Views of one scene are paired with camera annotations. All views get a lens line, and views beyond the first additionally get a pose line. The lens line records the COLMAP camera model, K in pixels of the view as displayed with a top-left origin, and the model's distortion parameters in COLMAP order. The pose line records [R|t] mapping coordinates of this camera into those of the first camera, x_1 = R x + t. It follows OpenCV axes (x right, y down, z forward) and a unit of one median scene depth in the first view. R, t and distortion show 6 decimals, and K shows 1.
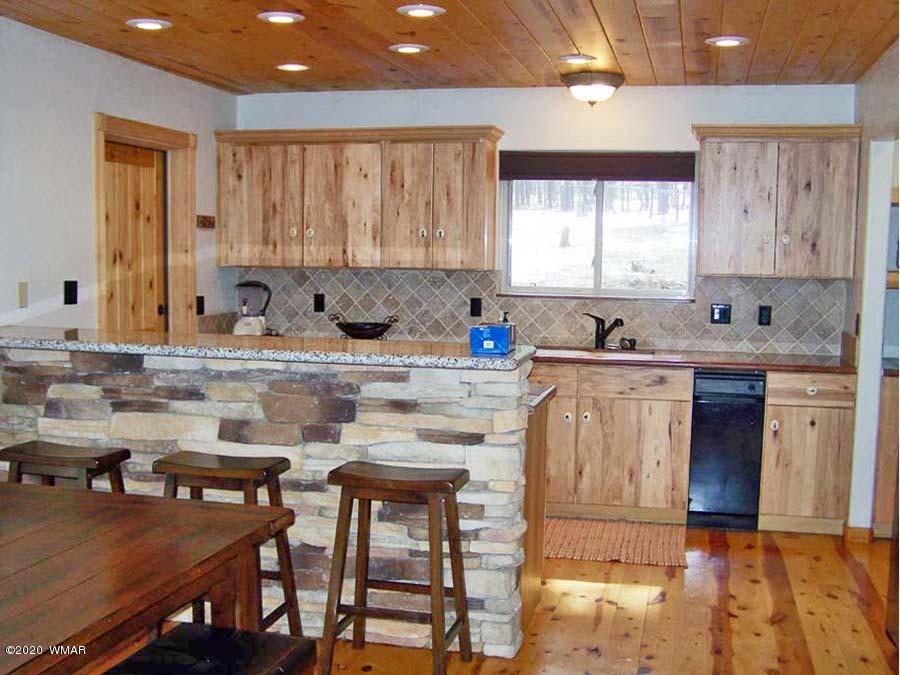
lens RADIAL K [[1091.5, 0, 445.9], [0, 1091.5, 337.7], [0, 0, 1]] dist [-0.121653, 0.000000]
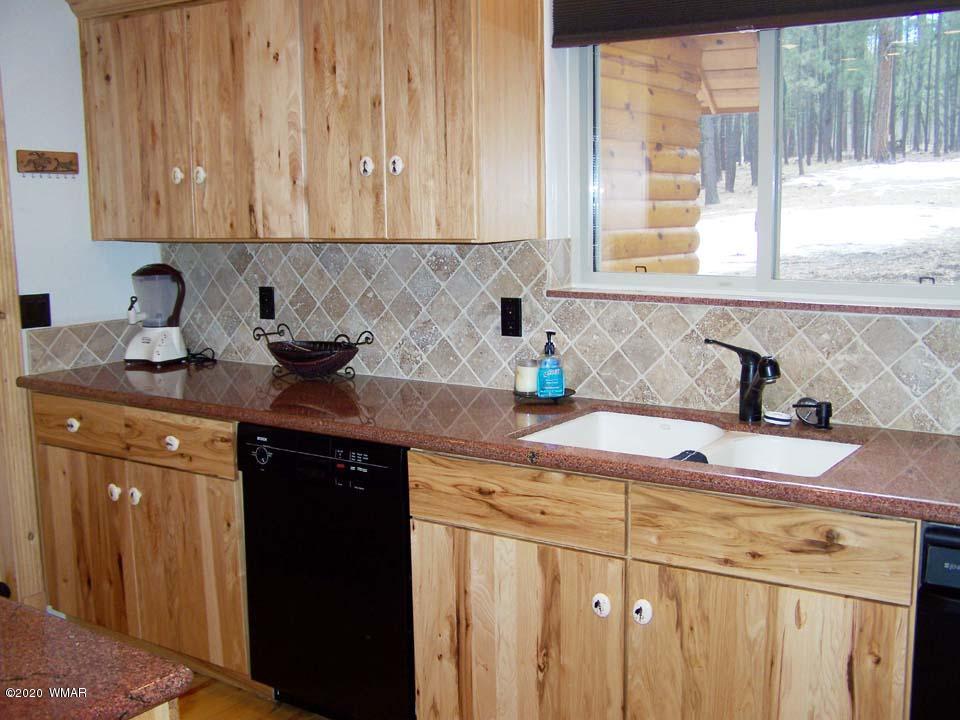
lens RADIAL K [[1091.3, 0, 483.3], [0, 1091.3, 360.9], [0, 0, 1]] dist [-0.075453, 0.000000]
pose [[0.931842, 0.027714, -0.361805, 0.218406], [-0.004796, 0.997933, 0.064090, -0.044829], [0.362834, -0.057986, 0.930048, 0.615743]]
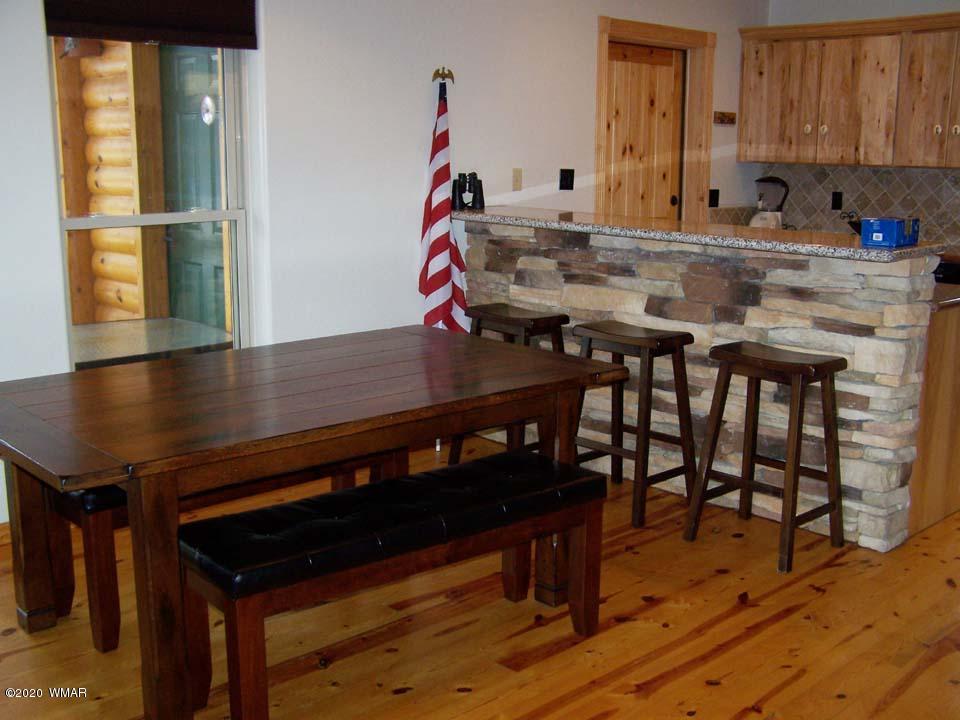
lens RADIAL K [[1091.3, 0, 482.1], [0, 1091.3, 353.7], [0, 0, 1]] dist [-0.075453, 0.000000]
pose [[0.842952, 0.100620, -0.528496, 0.172469], [-0.046944, 0.992364, 0.114061, 0.011189], [0.535937, -0.071338, 0.841239, -0.019737]]
